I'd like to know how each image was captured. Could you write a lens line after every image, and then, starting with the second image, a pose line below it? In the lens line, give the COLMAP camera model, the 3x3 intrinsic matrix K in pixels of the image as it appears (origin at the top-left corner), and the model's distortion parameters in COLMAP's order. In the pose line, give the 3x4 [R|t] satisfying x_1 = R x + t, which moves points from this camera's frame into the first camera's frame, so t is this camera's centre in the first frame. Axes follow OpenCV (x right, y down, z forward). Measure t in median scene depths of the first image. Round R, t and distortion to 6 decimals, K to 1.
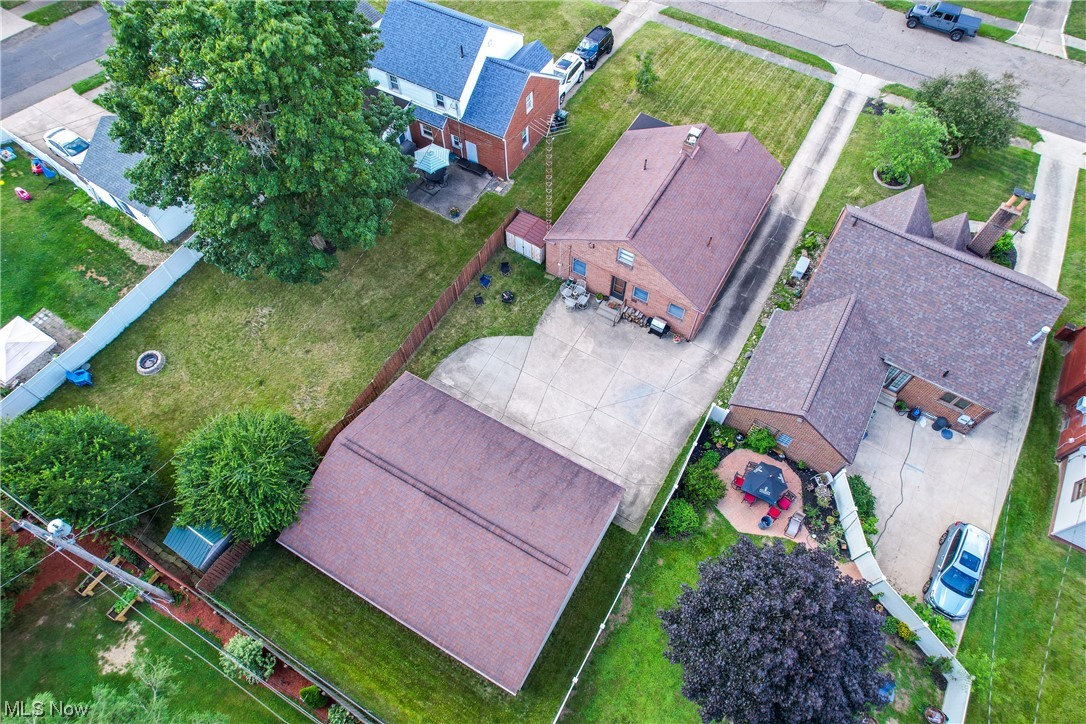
lens RADIAL K [[693.8, 0, 541.0], [0, 693.8, 354.2], [0, 0, 1]] dist [-0.071102, 0.067236]
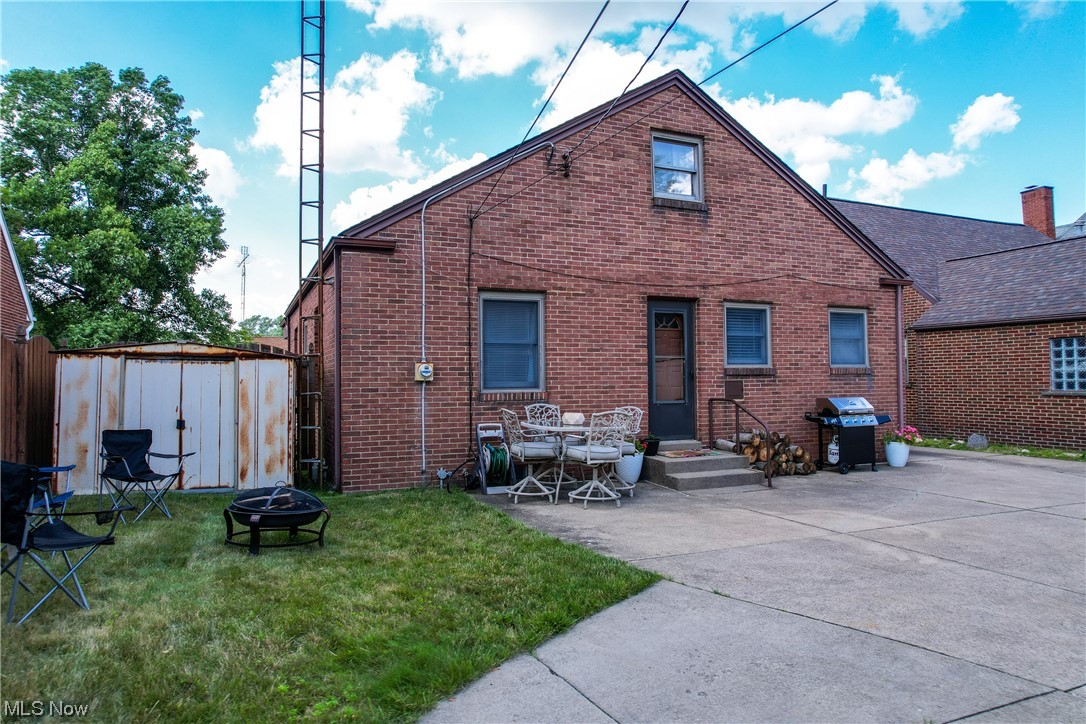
lens RADIAL K [[693.8, 0, 541.0], [0, 693.8, 354.2], [0, 0, 1]] dist [-0.071102, 0.067236]
pose [[0.583802, 0.027859, 0.811418, -0.124451], [0.704768, 0.478791, -0.523508, 0.003618], [-0.403084, 0.877487, 0.259885, 0.927235]]
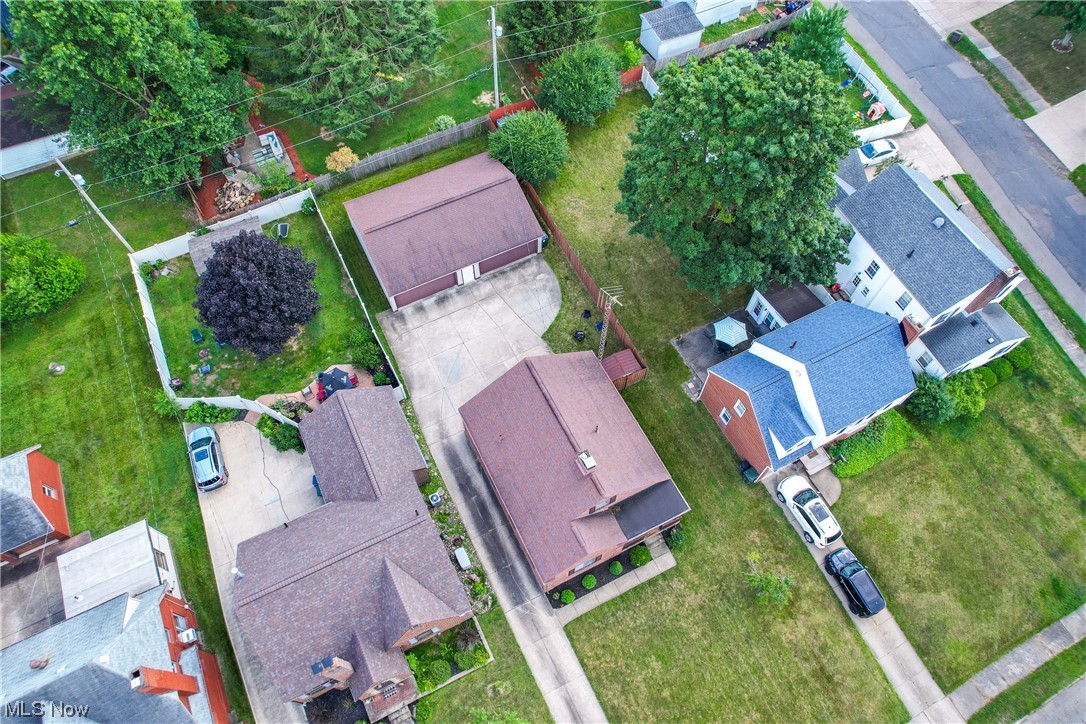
lens RADIAL K [[693.8, 0, 541.0], [0, 693.8, 354.2], [0, 0, 1]] dist [-0.071102, 0.067236]
pose [[-0.540115, 0.727594, -0.422946, 0.547678], [-0.728014, -0.151807, 0.668544, -0.879674], [0.422222, 0.669001, 0.611691, 0.229598]]
